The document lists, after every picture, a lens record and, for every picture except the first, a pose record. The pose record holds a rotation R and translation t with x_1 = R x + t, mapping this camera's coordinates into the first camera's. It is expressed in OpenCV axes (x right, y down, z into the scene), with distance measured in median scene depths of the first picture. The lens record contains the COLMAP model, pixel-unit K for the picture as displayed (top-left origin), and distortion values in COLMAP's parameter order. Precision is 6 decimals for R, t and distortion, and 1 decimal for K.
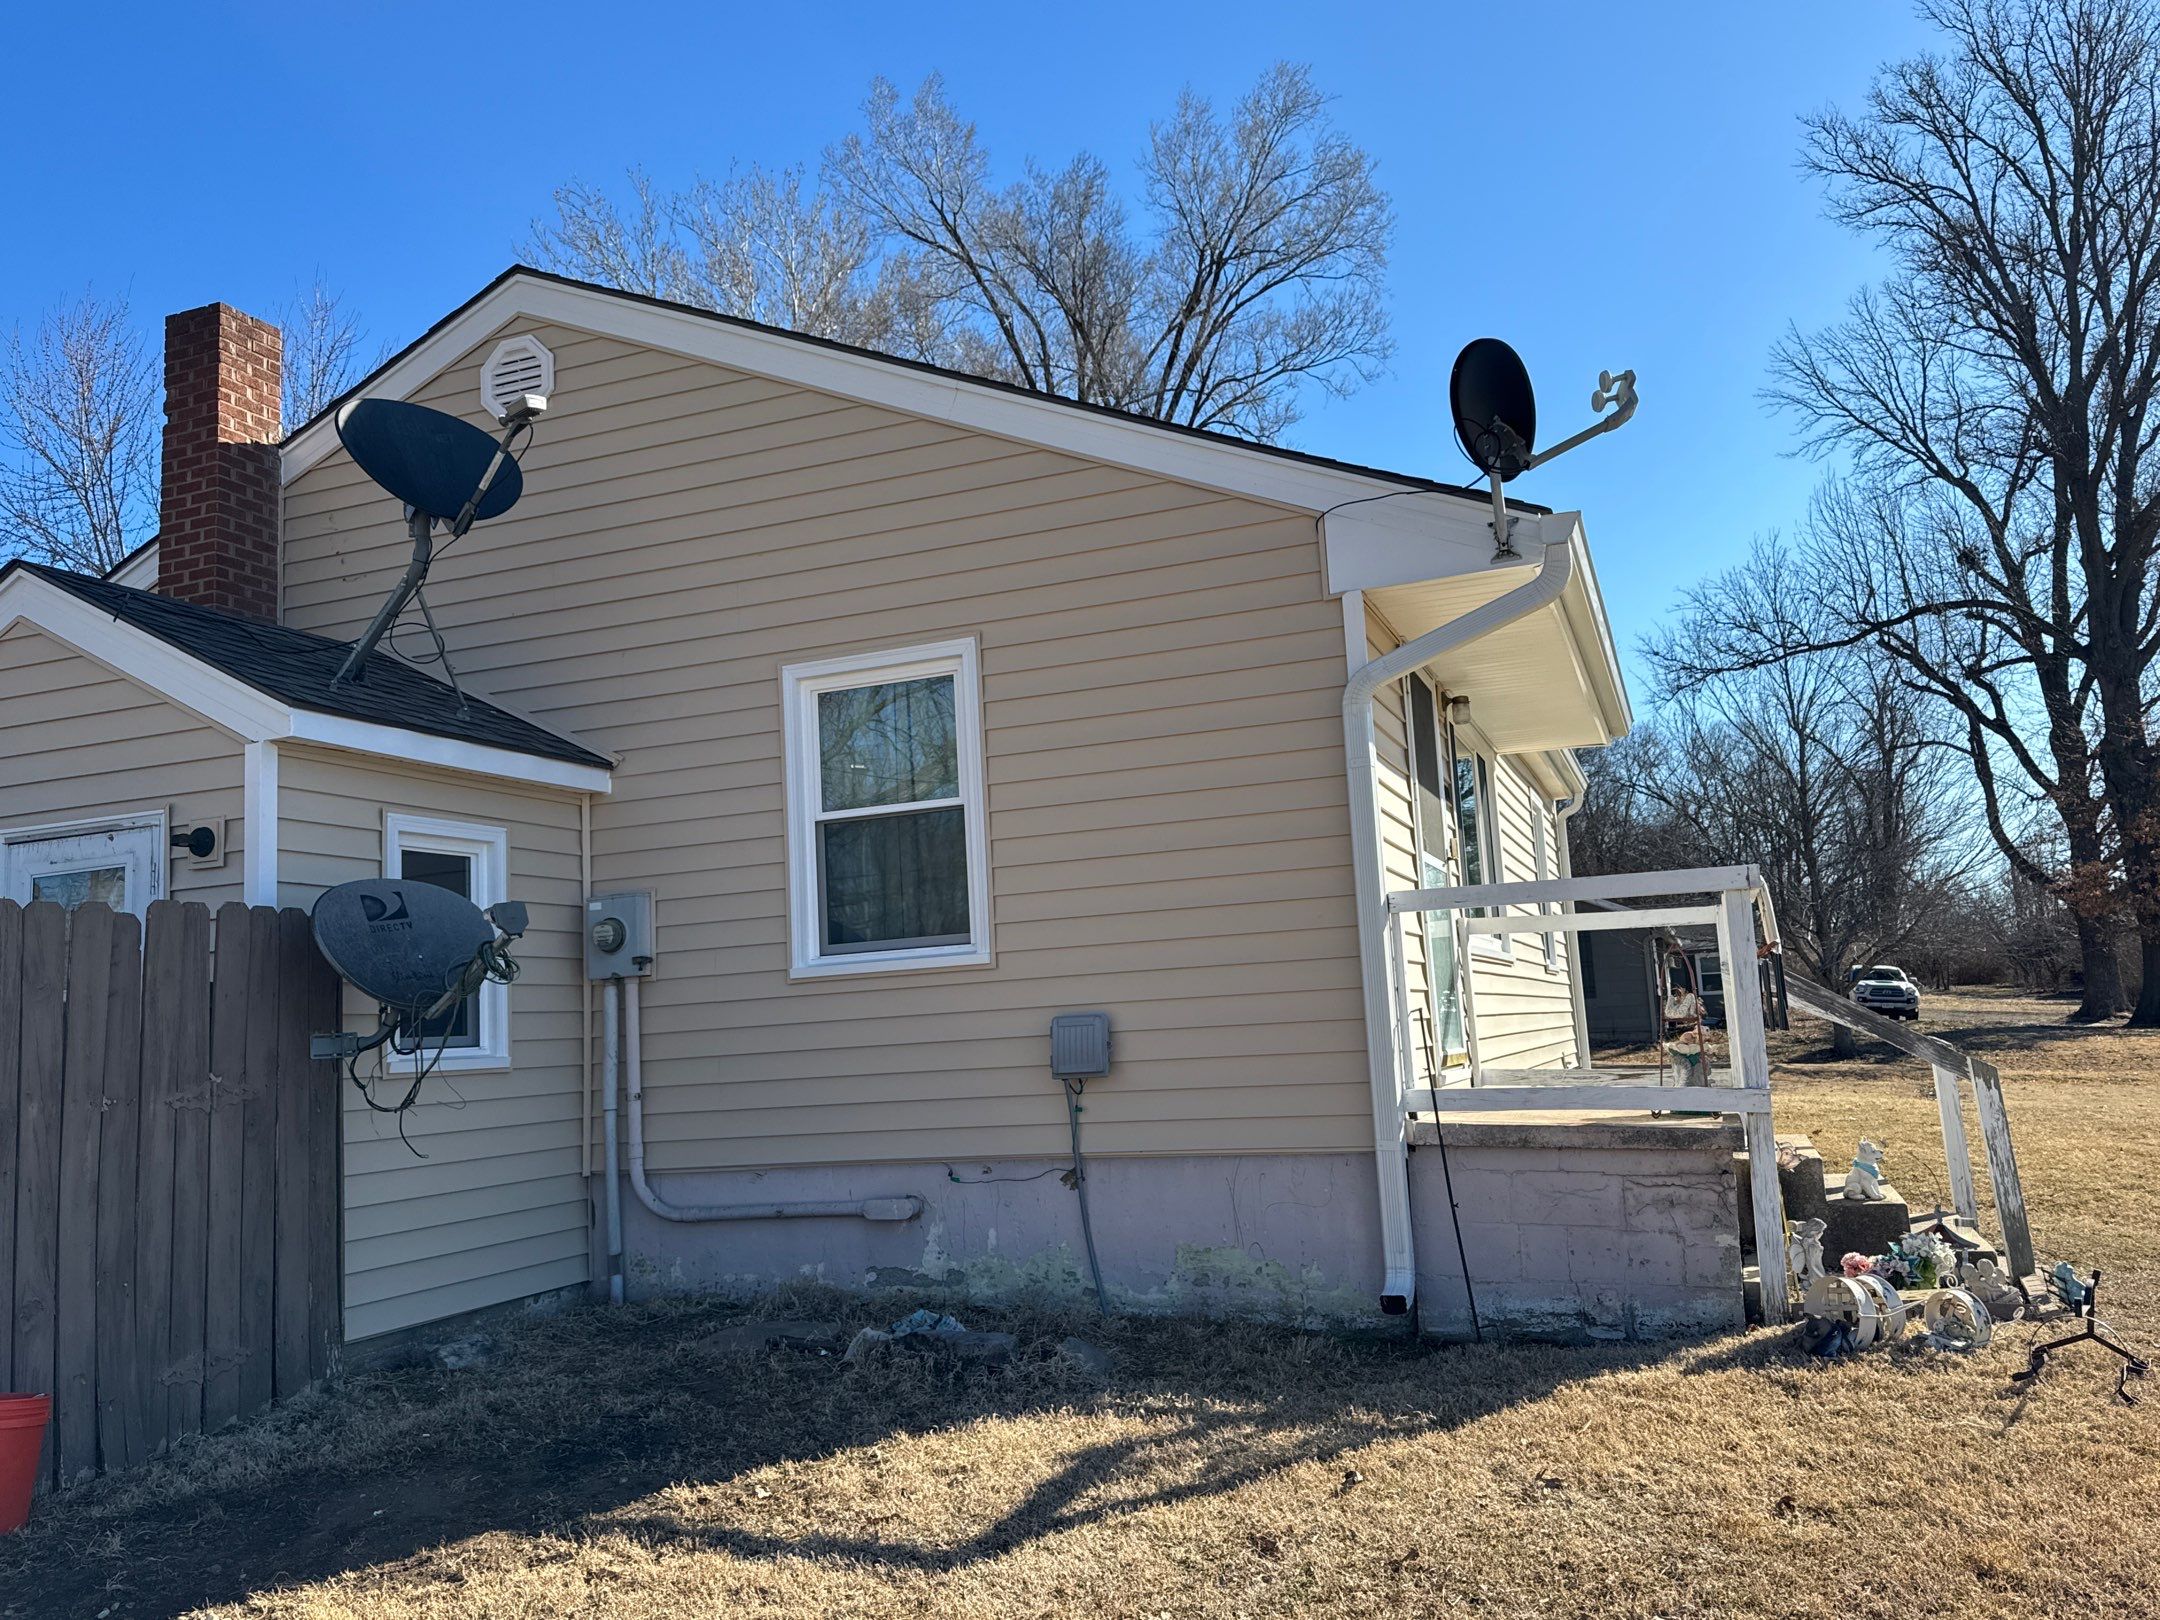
lens RADIAL K [[1660.9, 0, 1080.0], [0, 1660.9, 810.0], [0, 0, 1]] dist [0.112550, -0.128406]
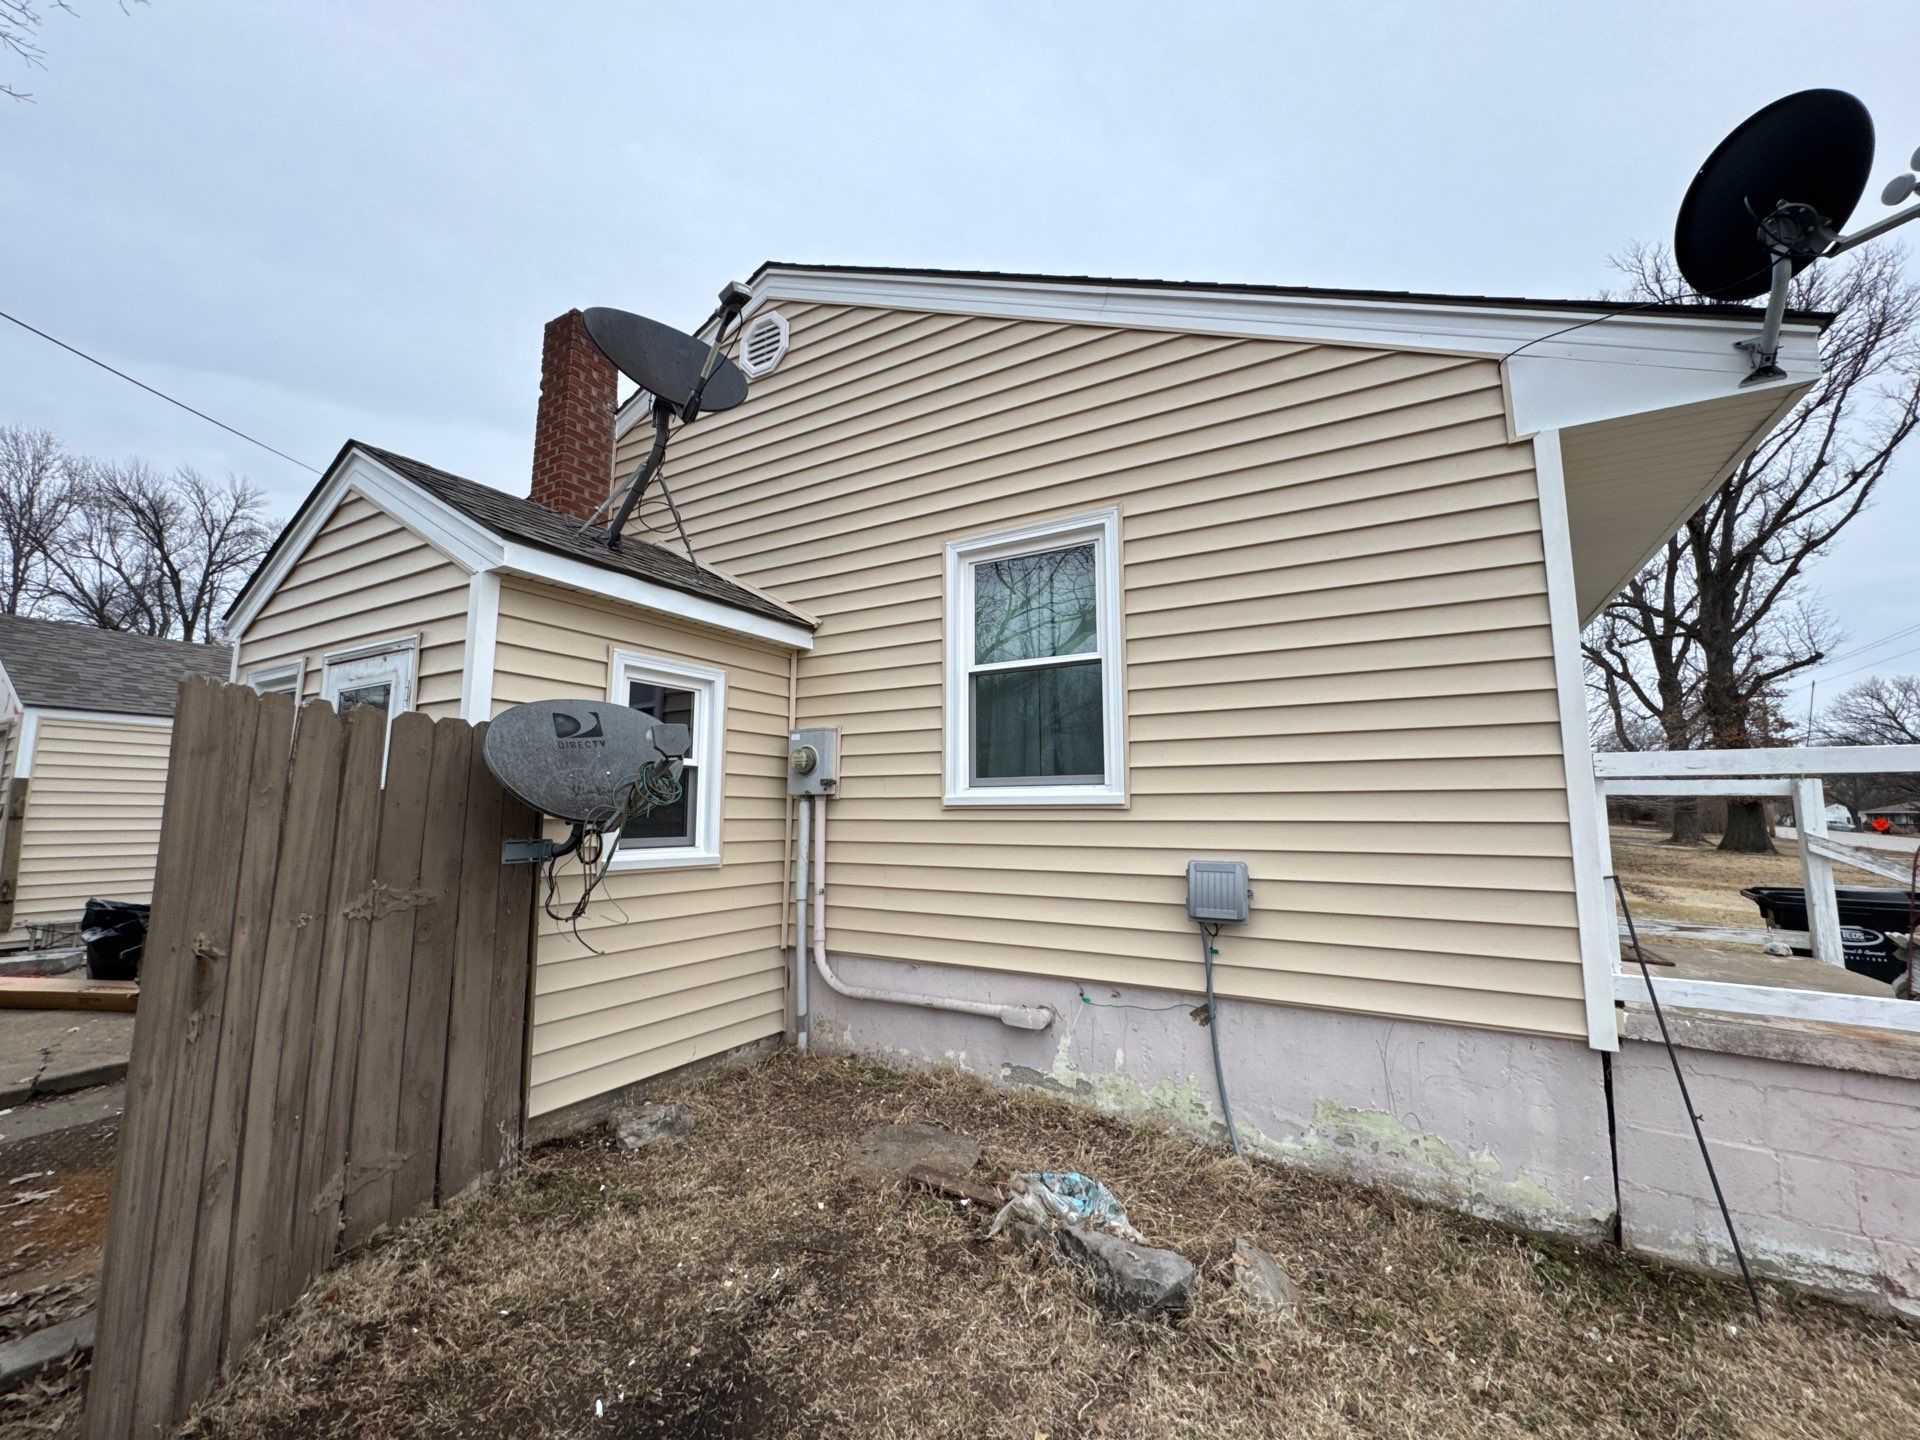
lens RADIAL K [[786.2, 0, 960.0], [0, 786.2, 720.0], [0, 0, 1]] dist [0.013516, -0.000010]
pose [[0.986008, 0.036343, -0.162690, -0.078215], [-0.033686, 0.999251, 0.019061, 0.031721], [0.163261, -0.013314, 0.986493, 0.478202]]
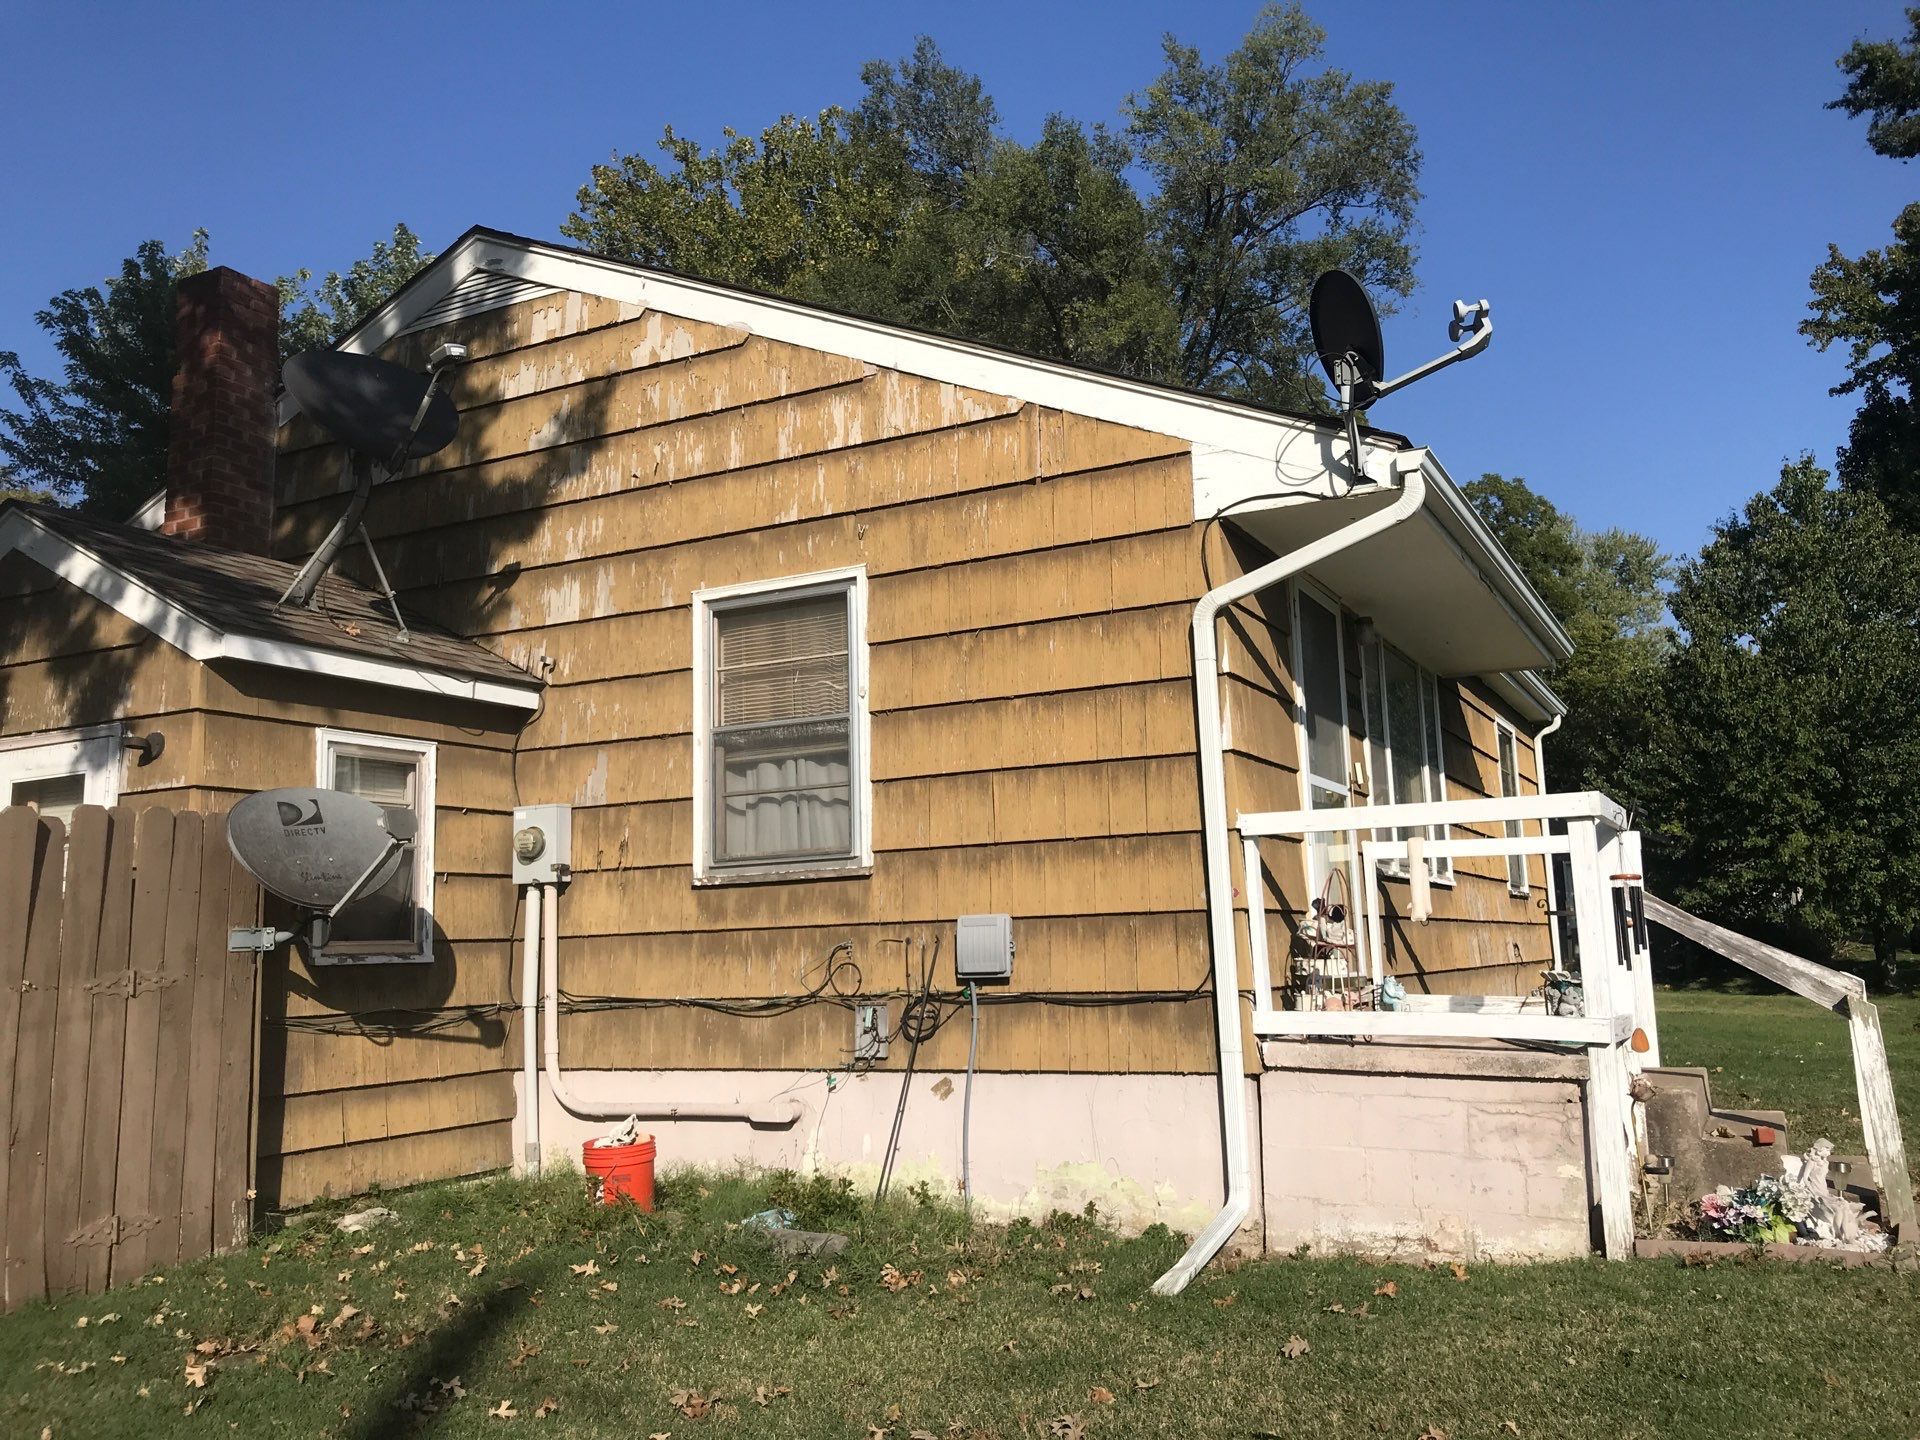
lens RADIAL K [[1605.4, 0, 962.9], [0, 1605.4, 676.7], [0, 0, 1]] dist [0.015121, 0.003459]
pose [[0.993916, 0.005724, -0.109992, 0.112415], [-0.009147, 0.999489, -0.030641, -0.002558], [0.109760, 0.031461, 0.993460, 0.010208]]
